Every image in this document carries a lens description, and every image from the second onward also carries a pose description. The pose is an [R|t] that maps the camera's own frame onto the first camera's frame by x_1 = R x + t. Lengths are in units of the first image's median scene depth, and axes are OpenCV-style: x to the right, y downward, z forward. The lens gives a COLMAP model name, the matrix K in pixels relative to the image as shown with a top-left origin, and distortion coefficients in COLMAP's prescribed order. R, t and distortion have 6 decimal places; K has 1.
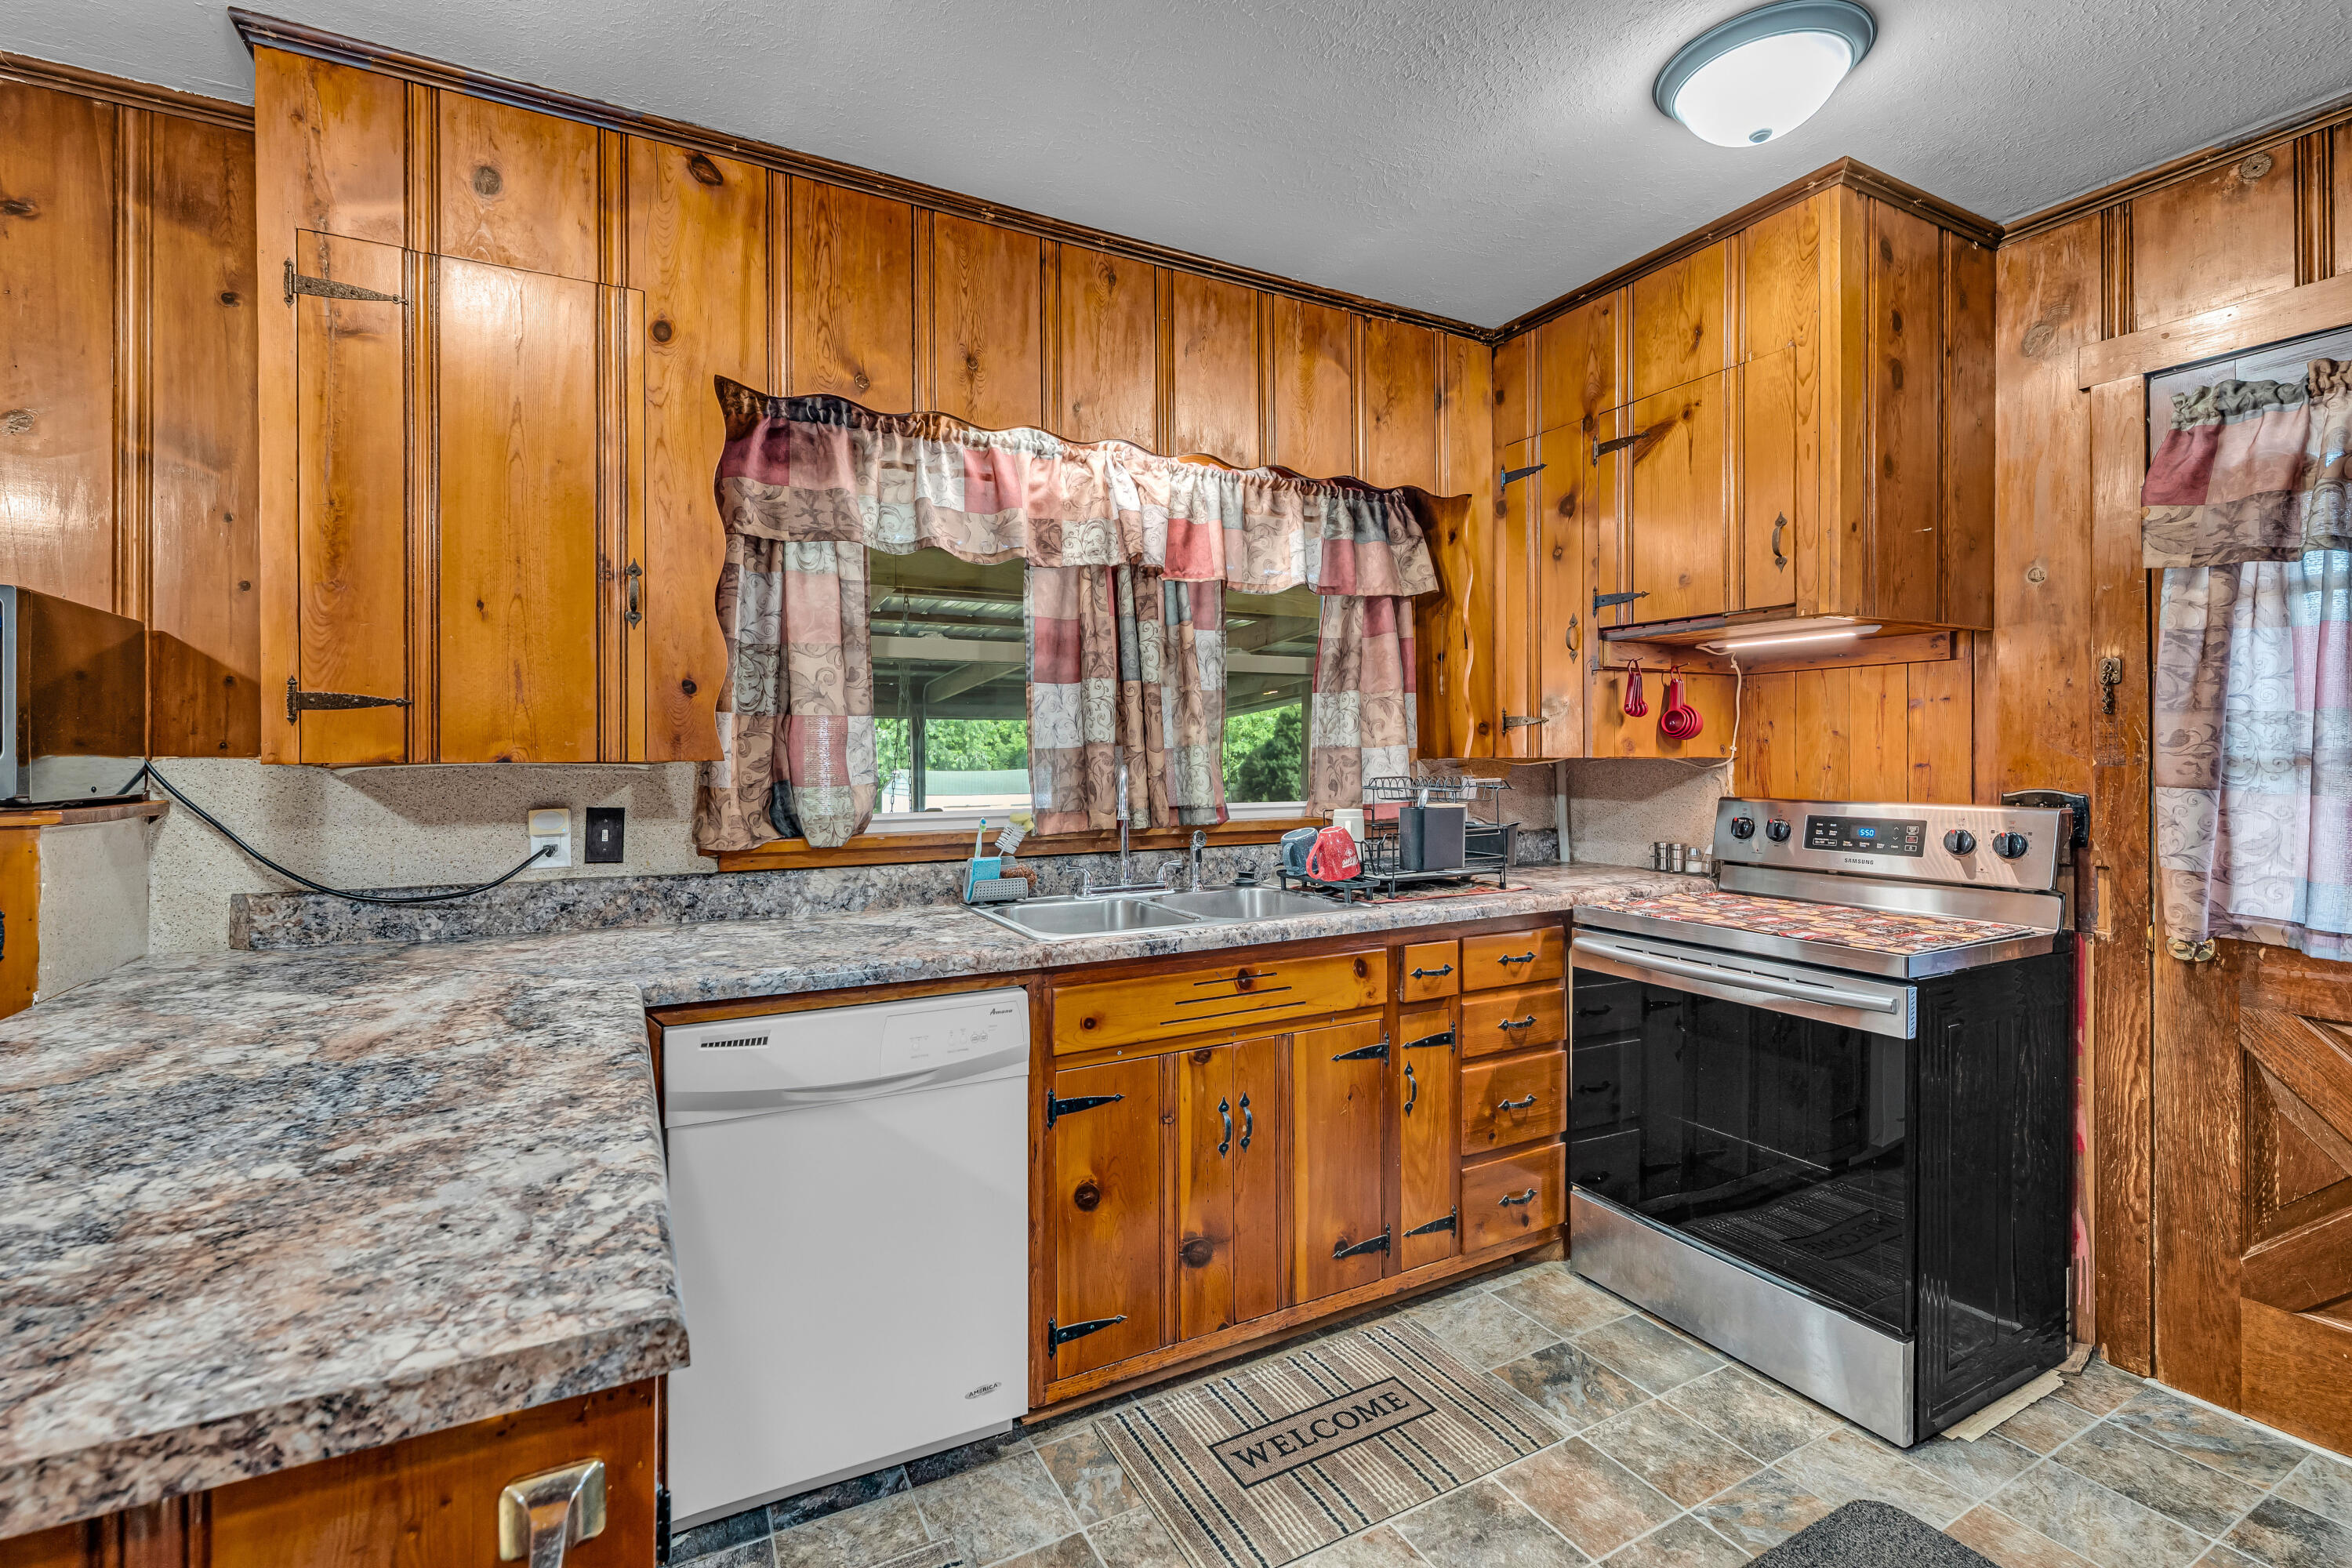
lens RADIAL K [[1045.7, 0, 1168.2], [0, 1045.7, 763.1], [0, 0, 1]] dist [-0.001063, 0.000504]
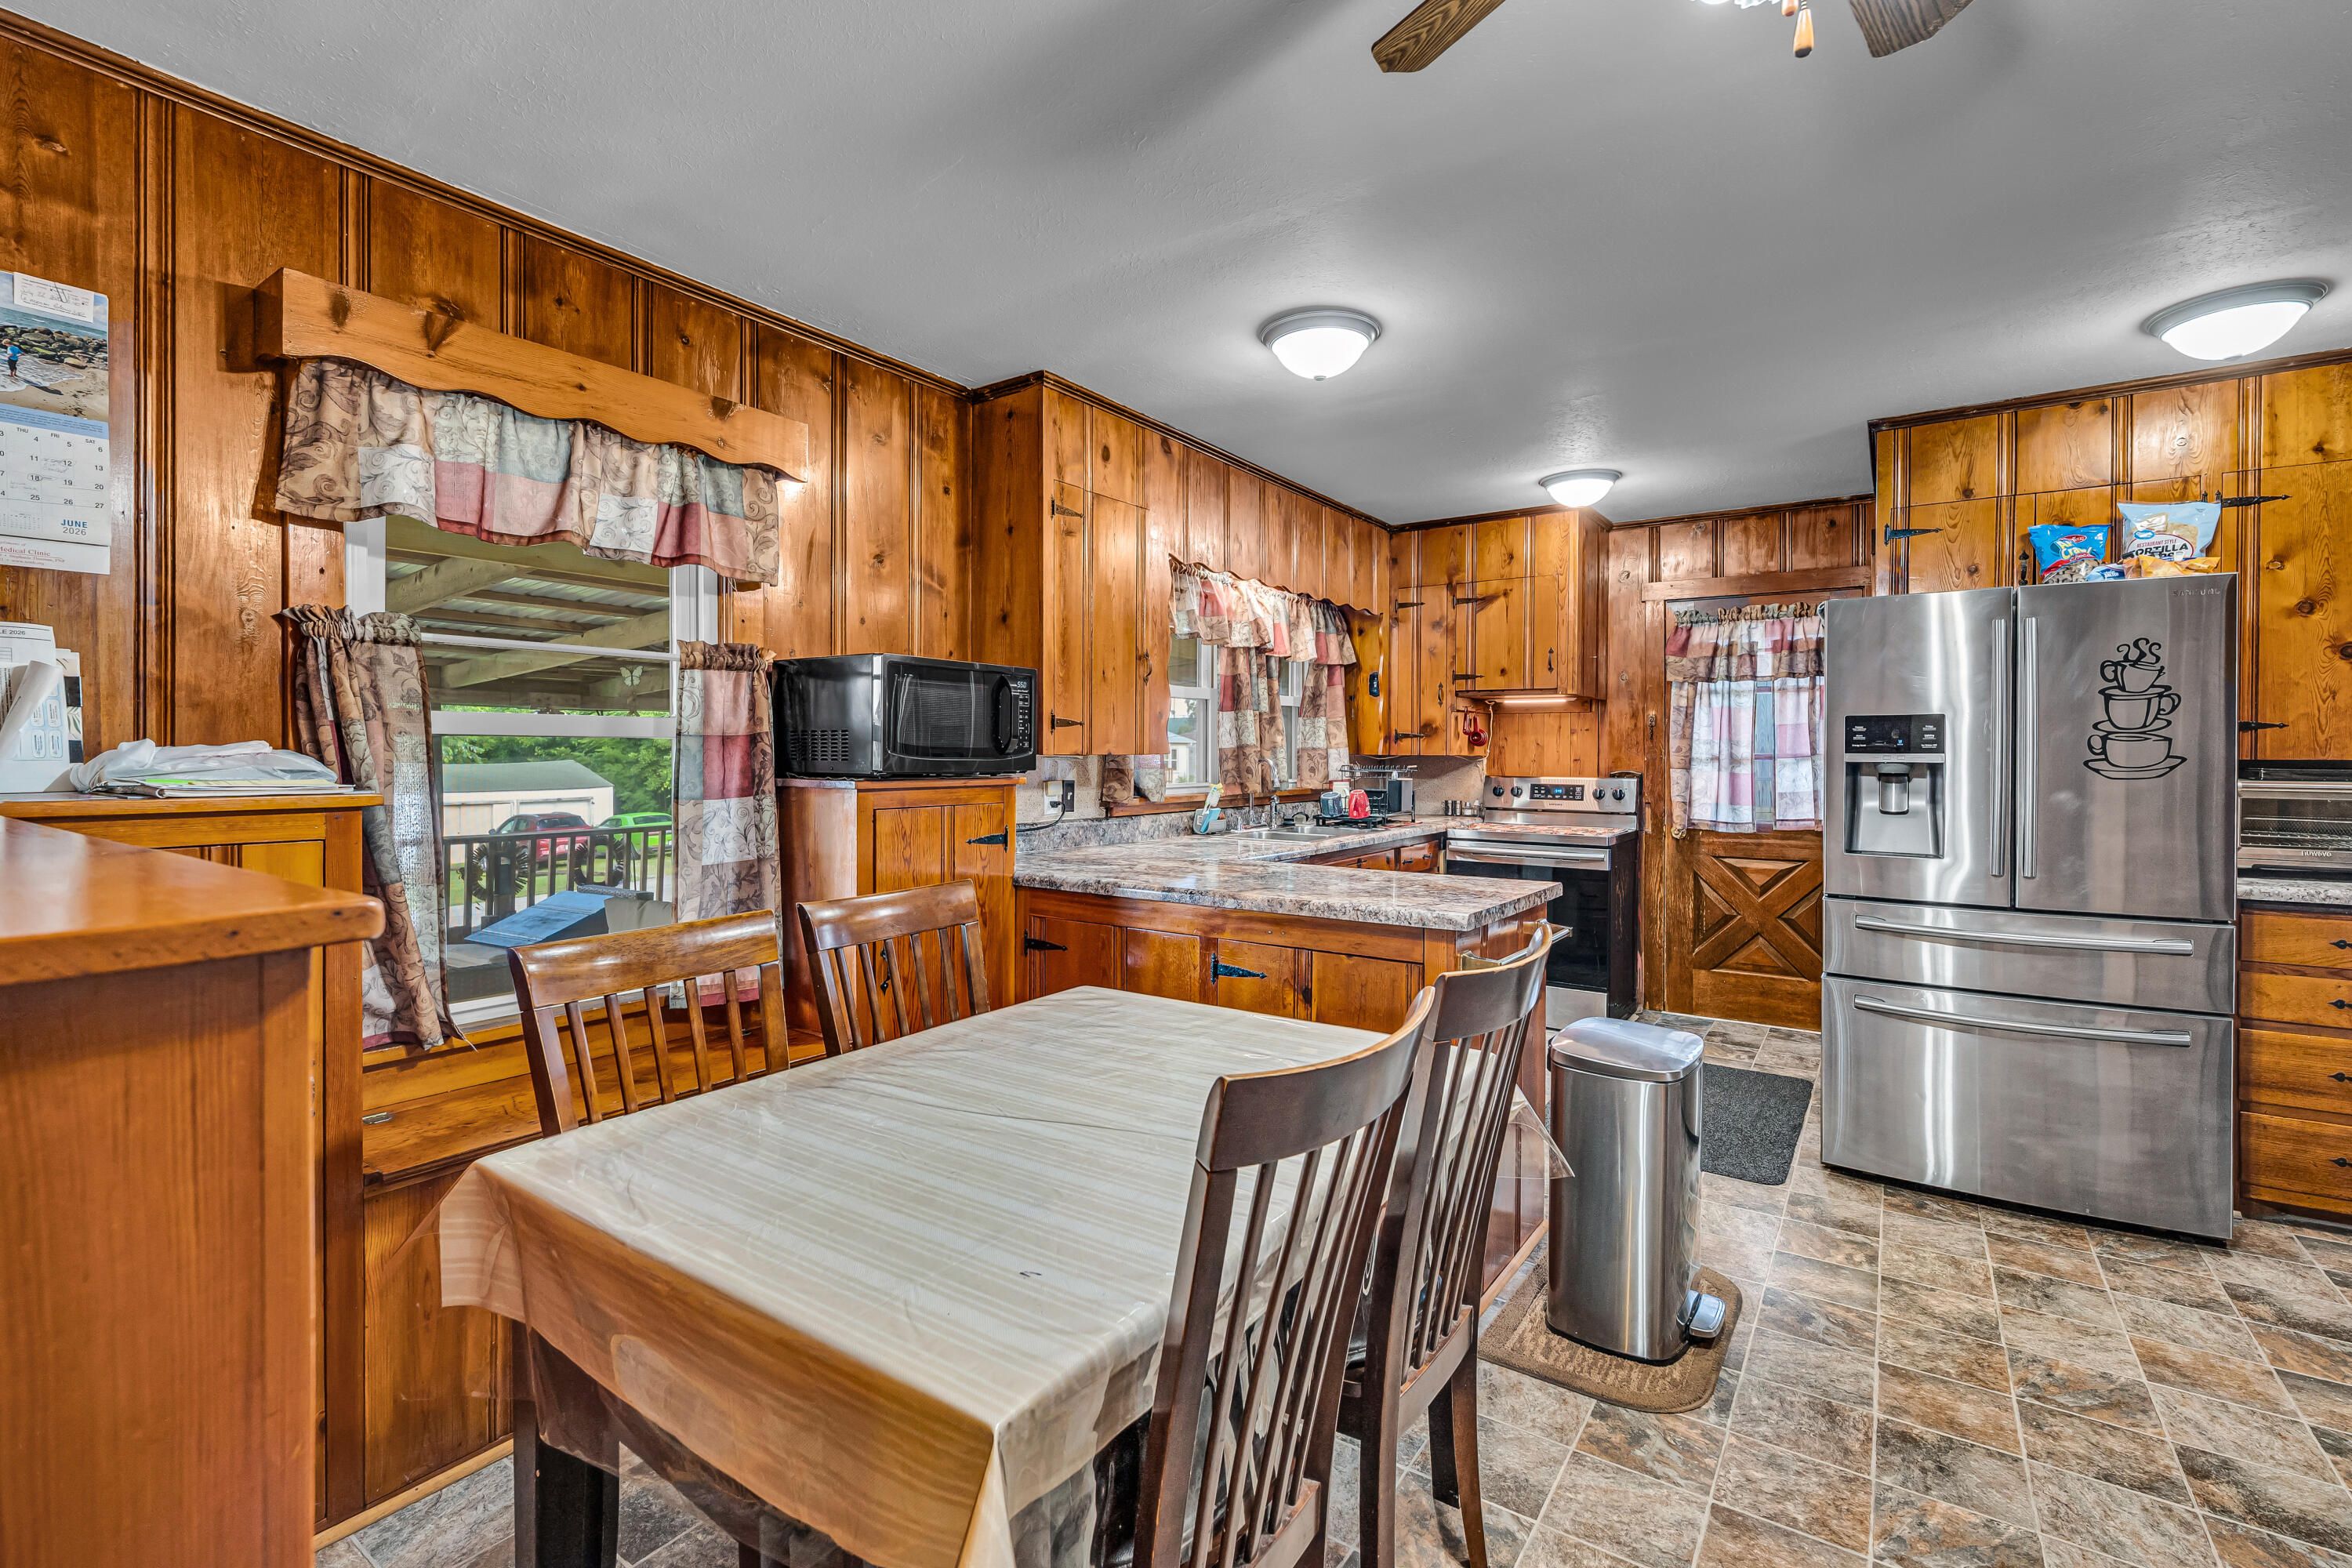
lens RADIAL K [[1045.7, 0, 1168.6], [0, 1045.7, 758.5], [0, 0, 1]] dist [-0.001063, 0.000504]
pose [[0.893107, 0.005959, 0.449805, -1.165731], [-0.006406, 0.999979, -0.000530, 0.006656], [-0.449799, -0.002408, 0.893127, -0.644461]]
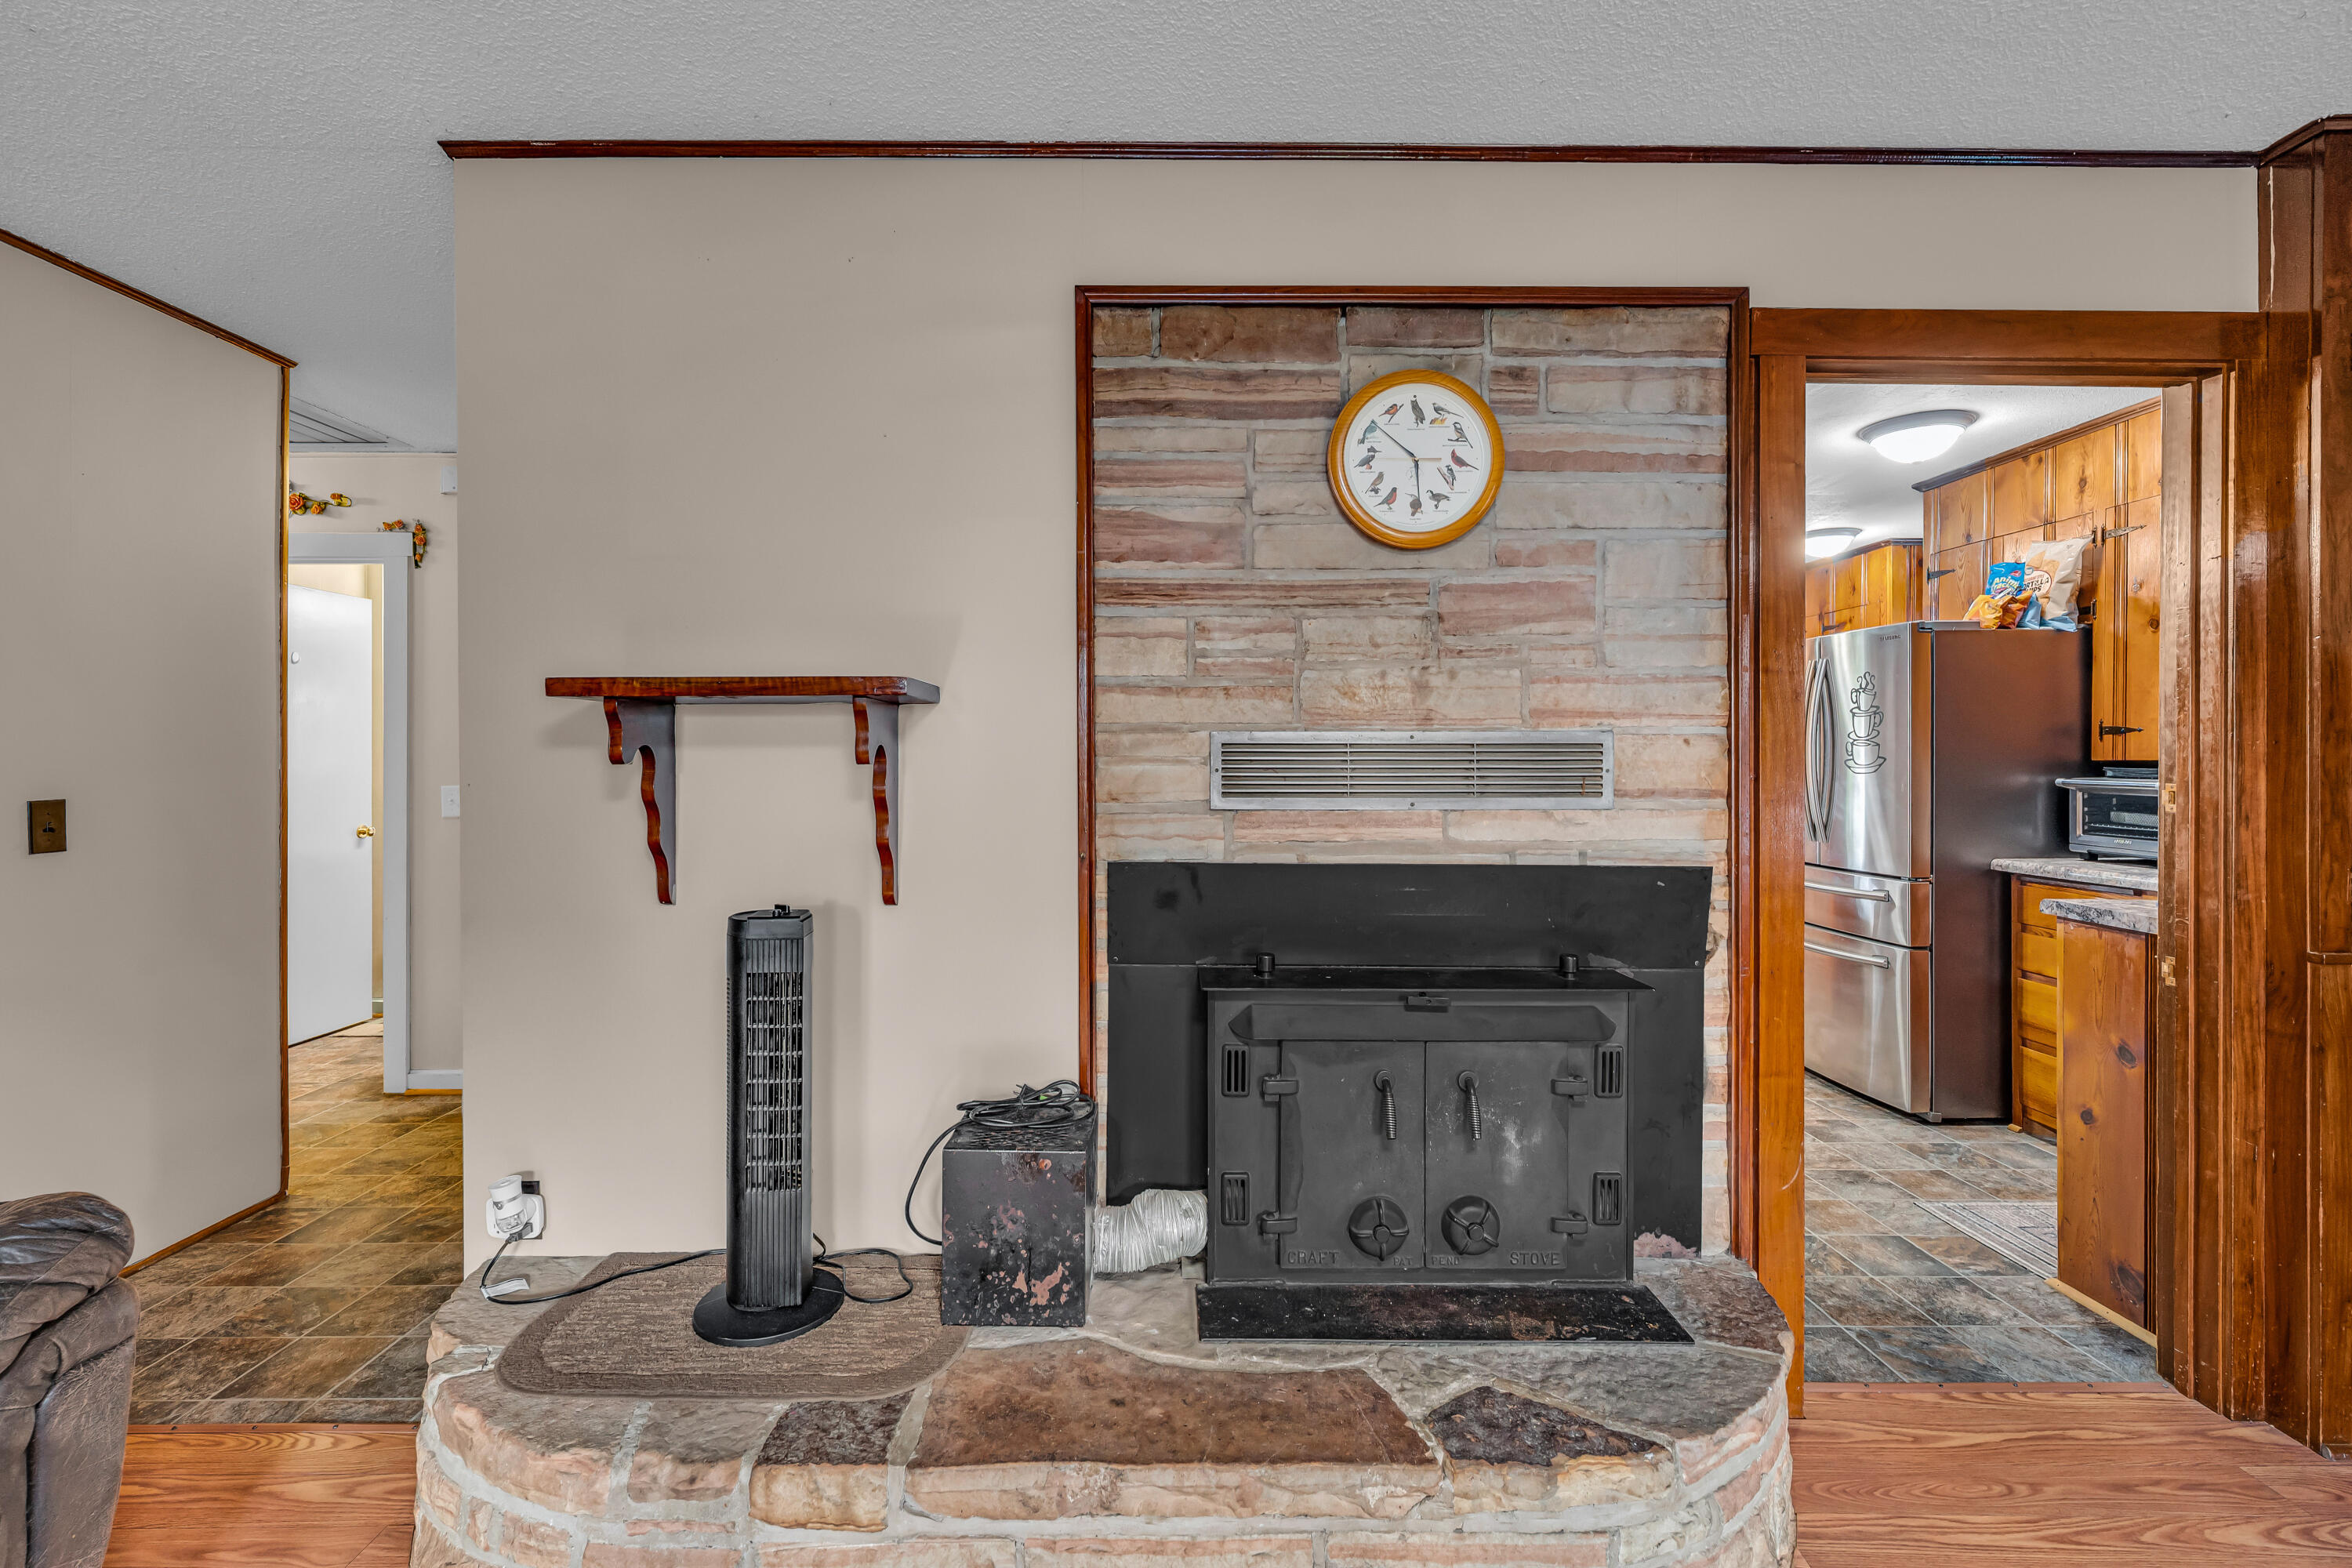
lens RADIAL K [[1045.7, 0, 1169.7], [0, 1045.7, 762.2], [0, 0, 1]] dist [-0.001063, 0.000504]
pose [[0.884710, 0.008434, -0.466066, 0.244985], [-0.007375, 0.999964, 0.004096, 0.005561], [0.466084, -0.000187, 0.884741, -2.139829]]
